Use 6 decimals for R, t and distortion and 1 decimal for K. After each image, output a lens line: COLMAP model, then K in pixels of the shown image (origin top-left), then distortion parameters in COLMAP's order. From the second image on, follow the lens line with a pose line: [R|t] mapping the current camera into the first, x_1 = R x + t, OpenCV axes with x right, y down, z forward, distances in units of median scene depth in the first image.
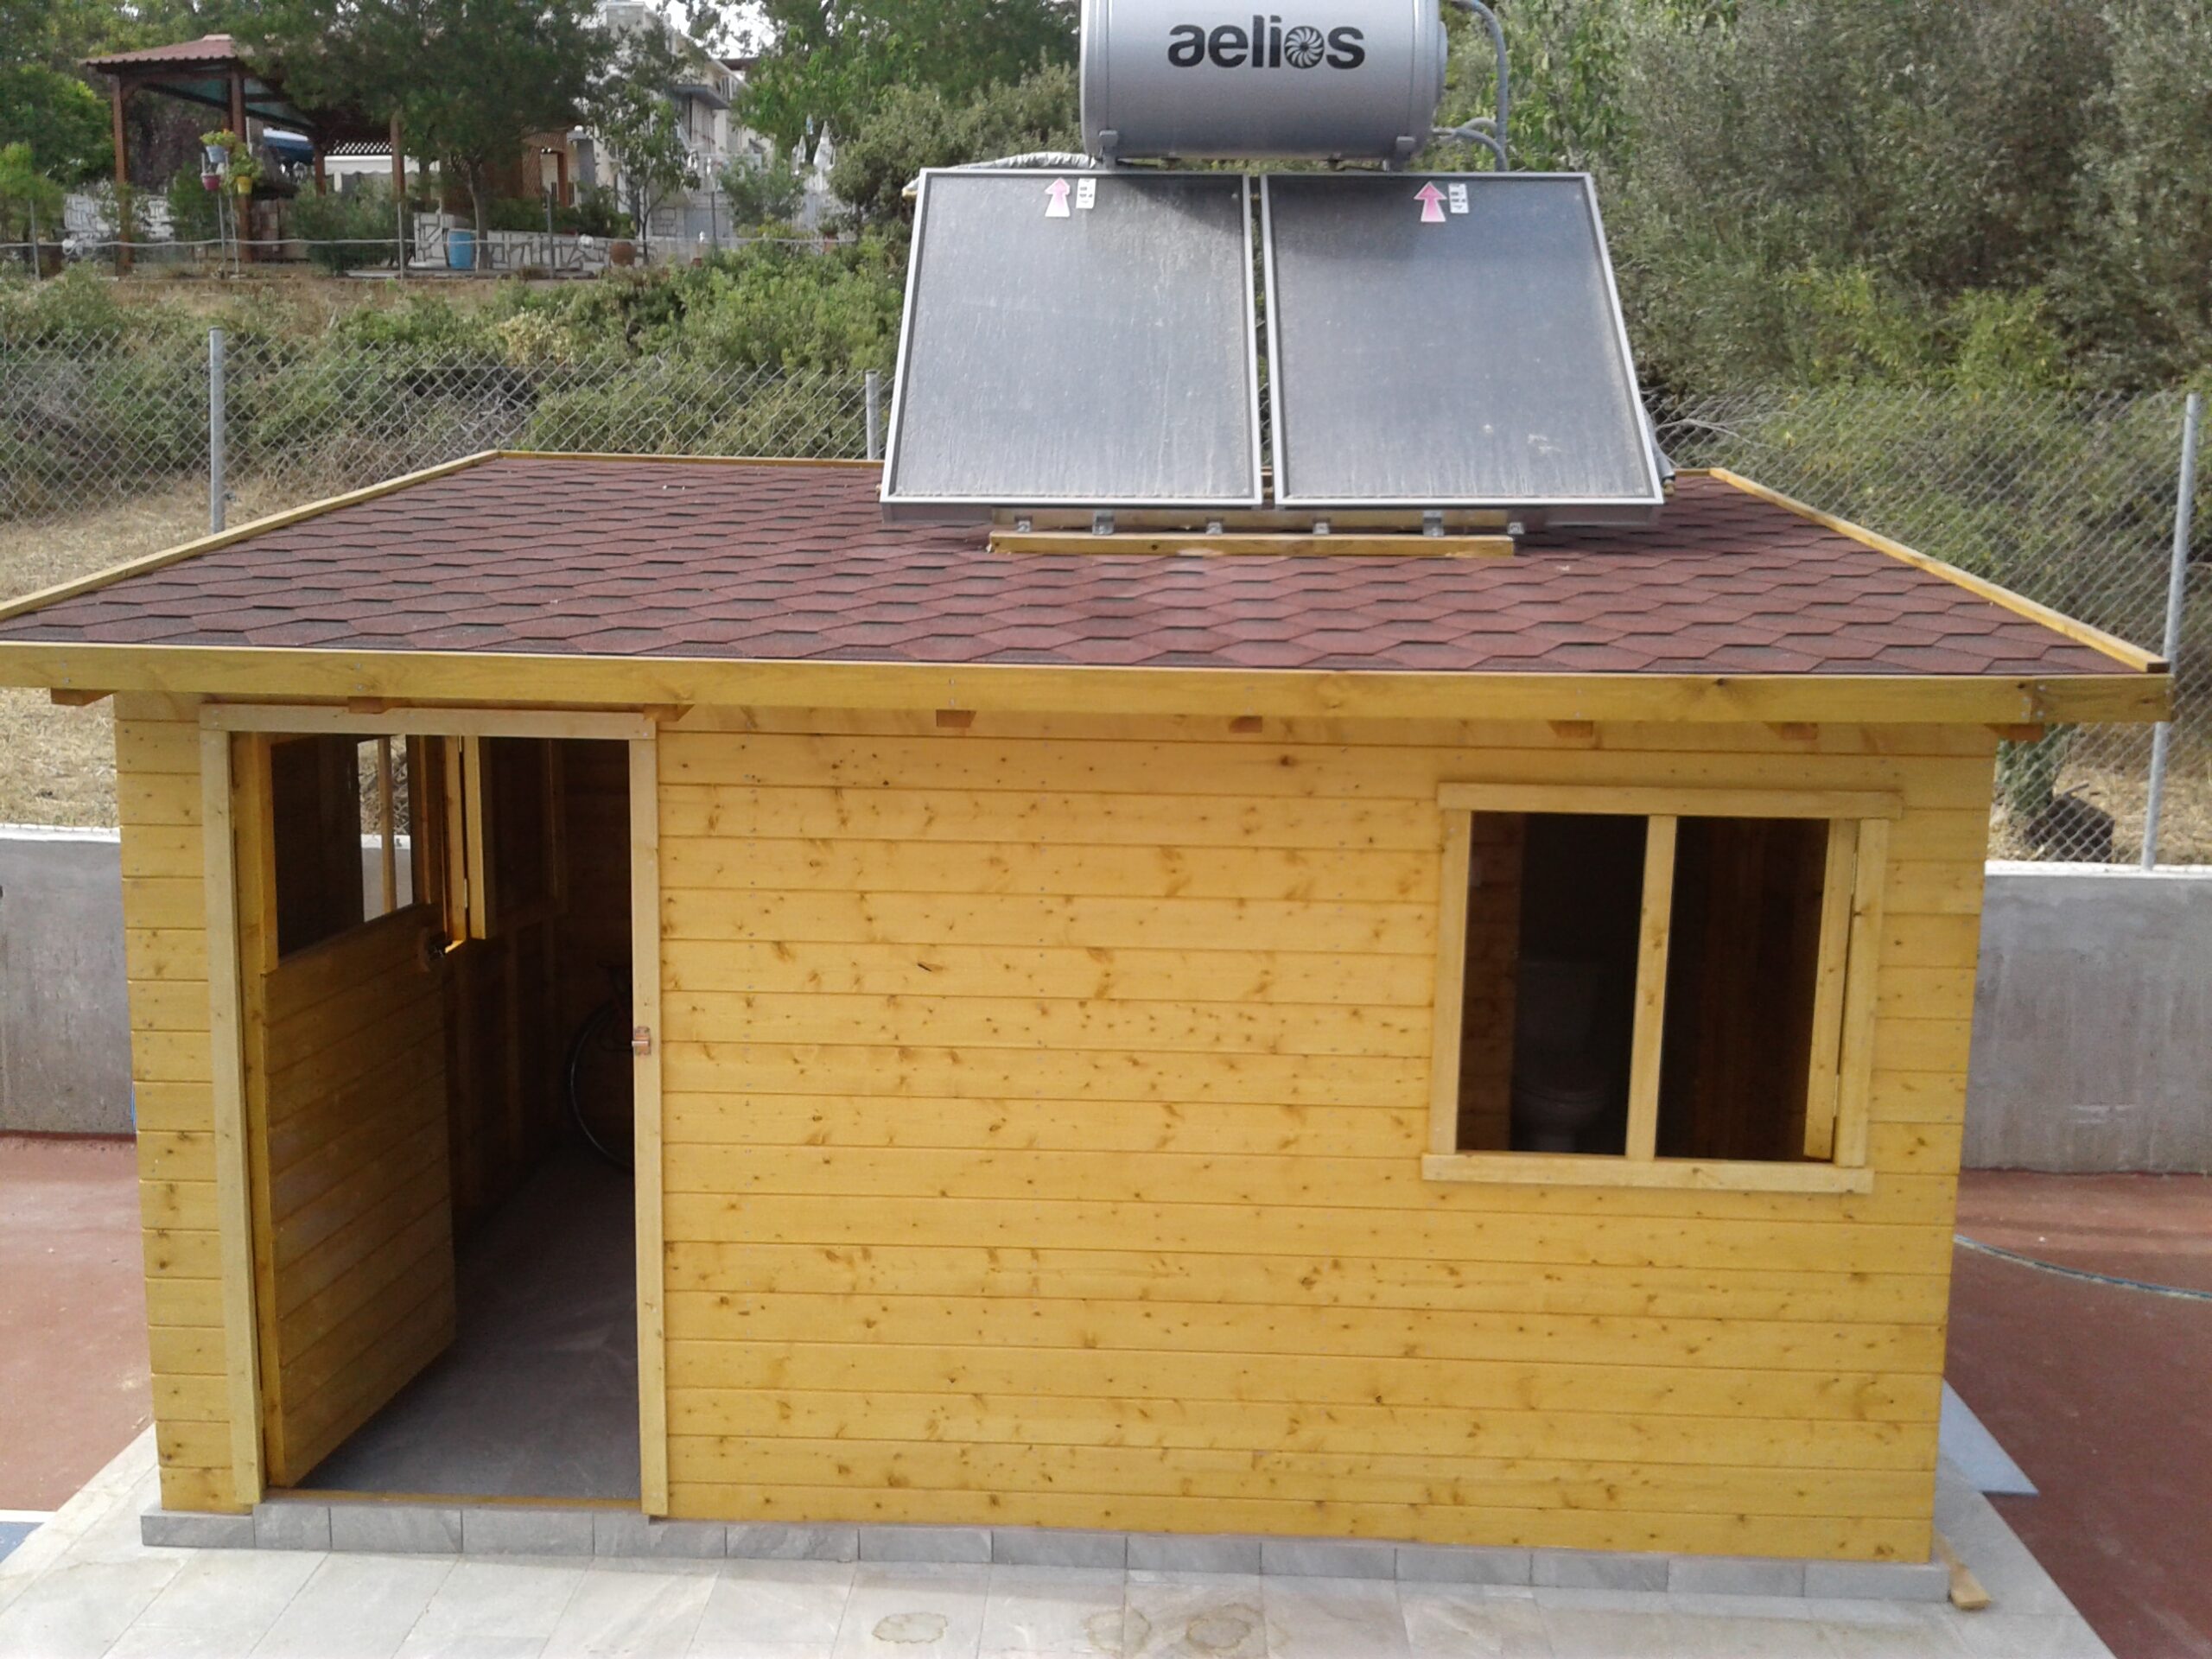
lens RADIAL K [[2076.7, 0, 1106.0], [0, 2076.7, 829.5], [0, 0, 1]] dist [0.077691, -0.165767]
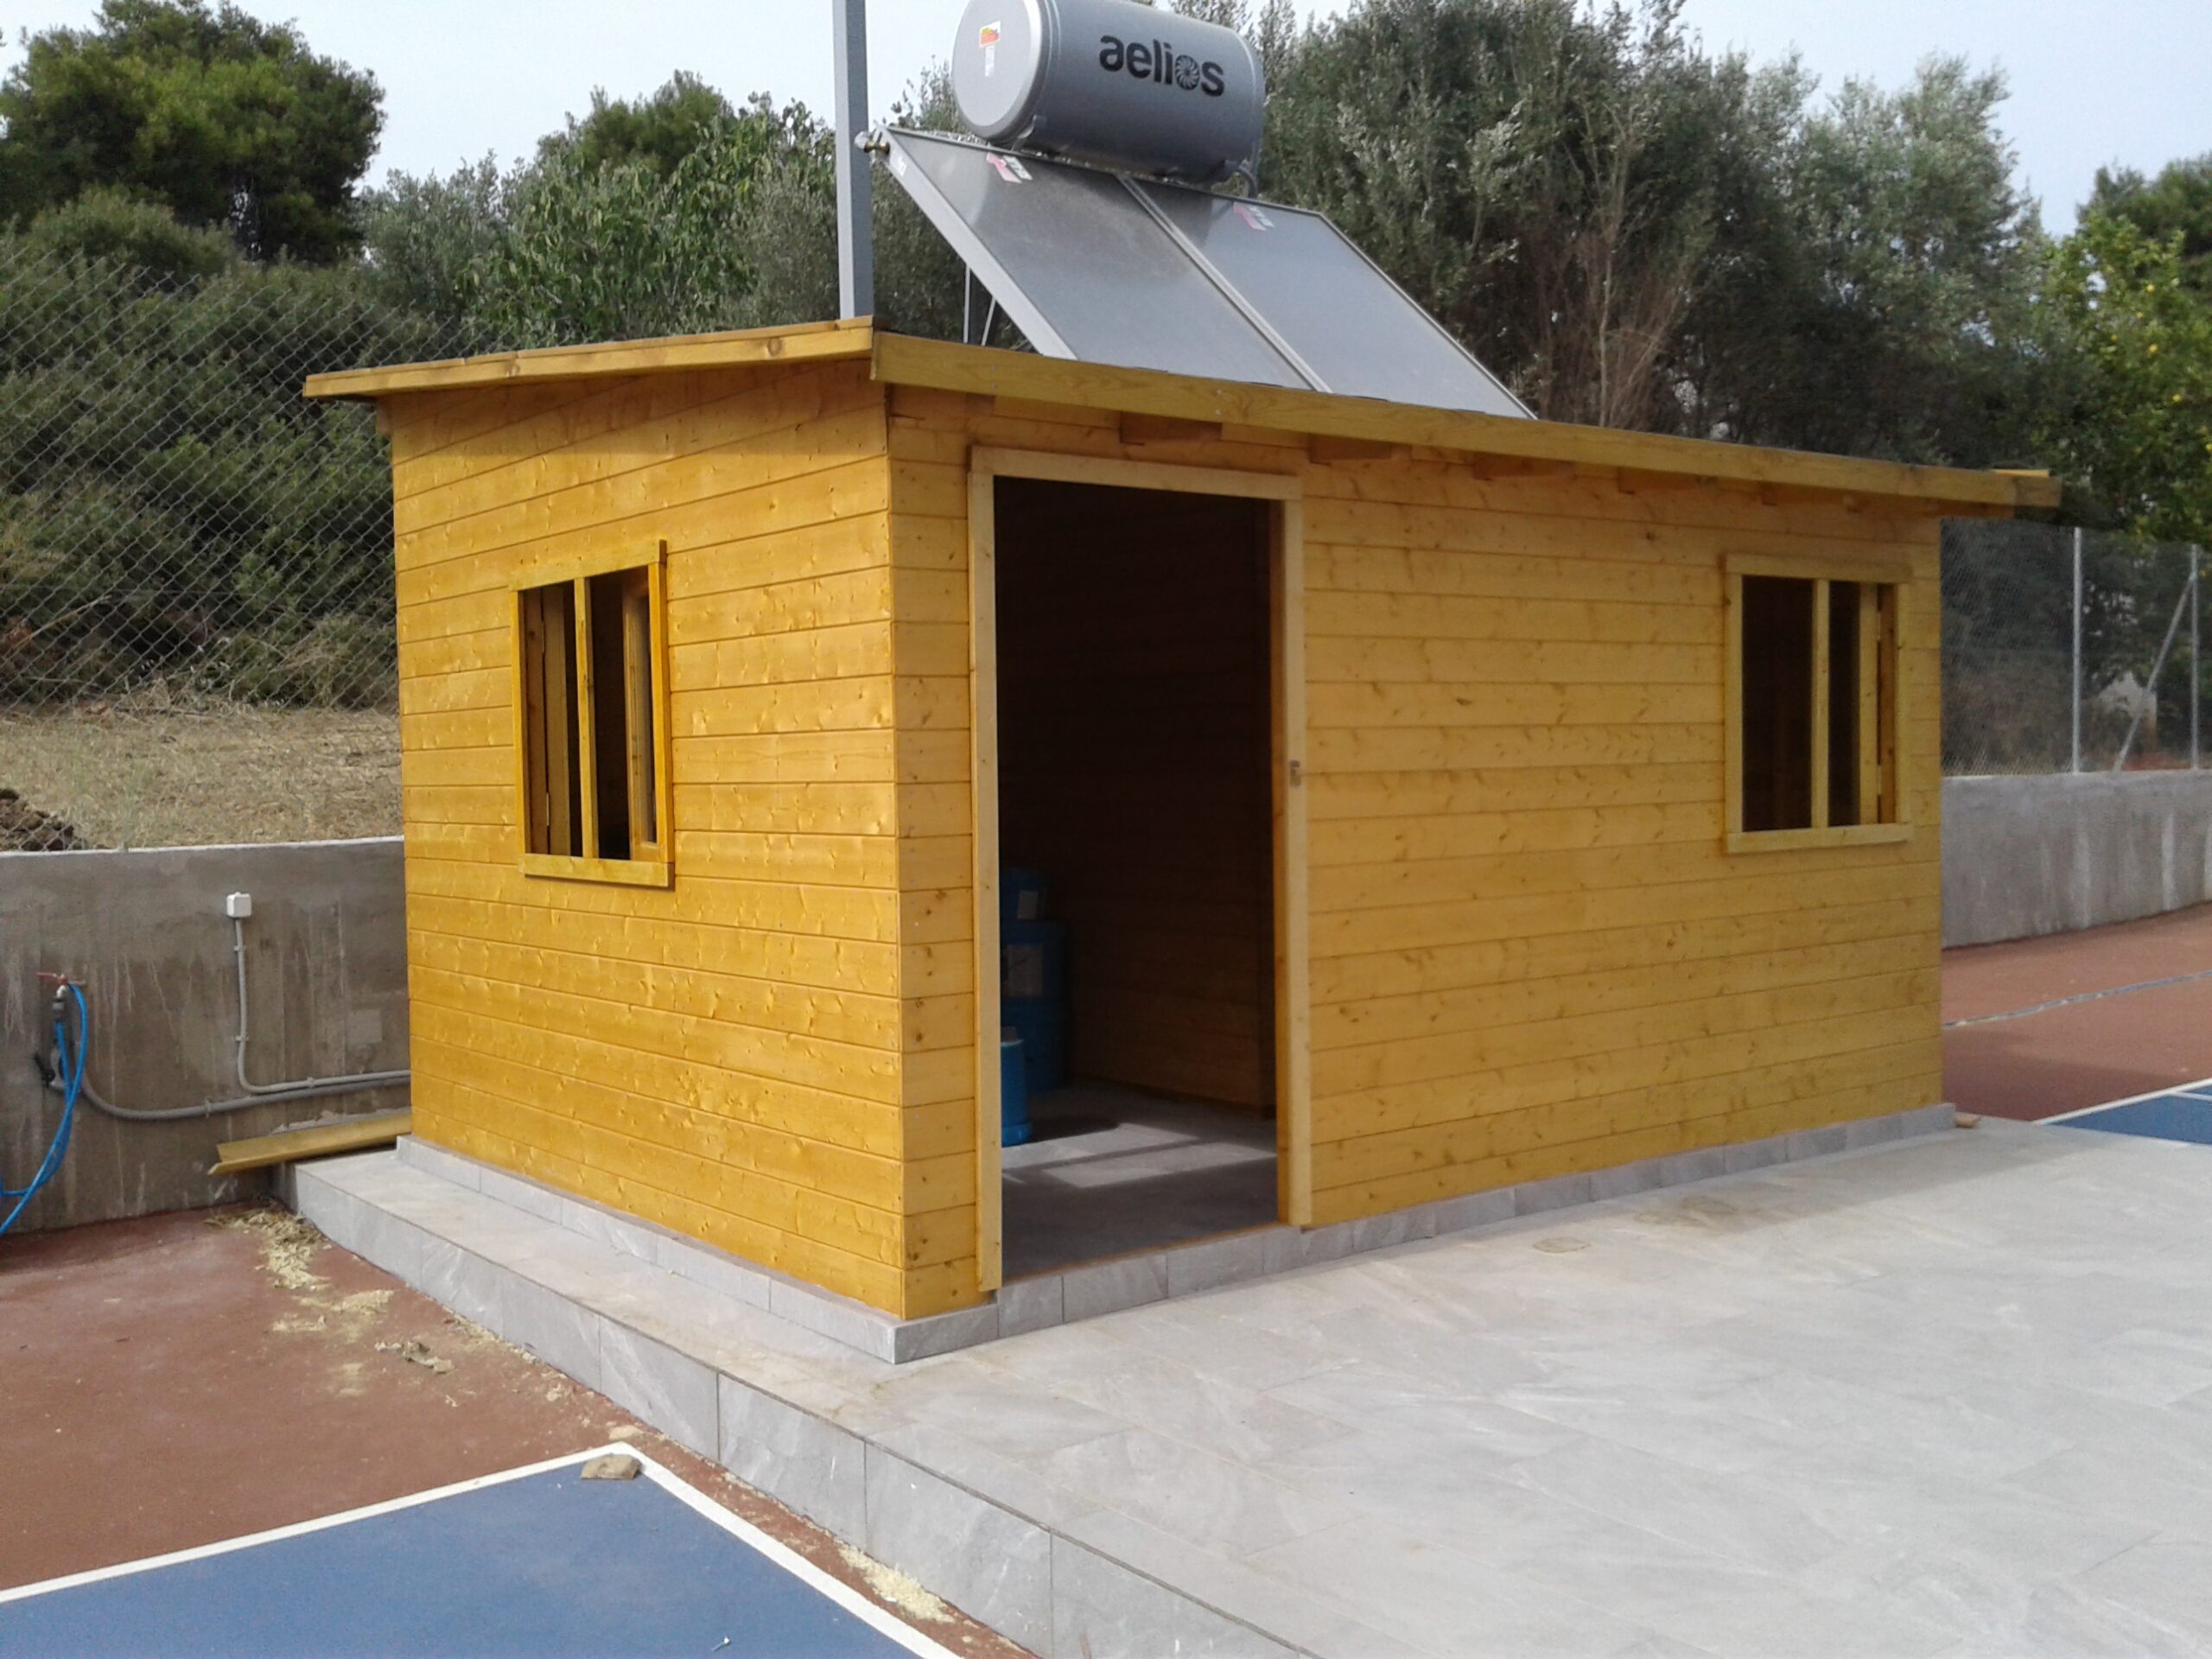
lens RADIAL K [[2076.7, 0, 1106.0], [0, 2076.7, 829.5], [0, 0, 1]] dist [0.077691, -0.165767]
pose [[0.770411, -0.053122, 0.635330, -0.978641], [0.132750, 0.988047, -0.078361, 0.199030], [-0.623574, 0.144710, 0.768254, 0.210892]]
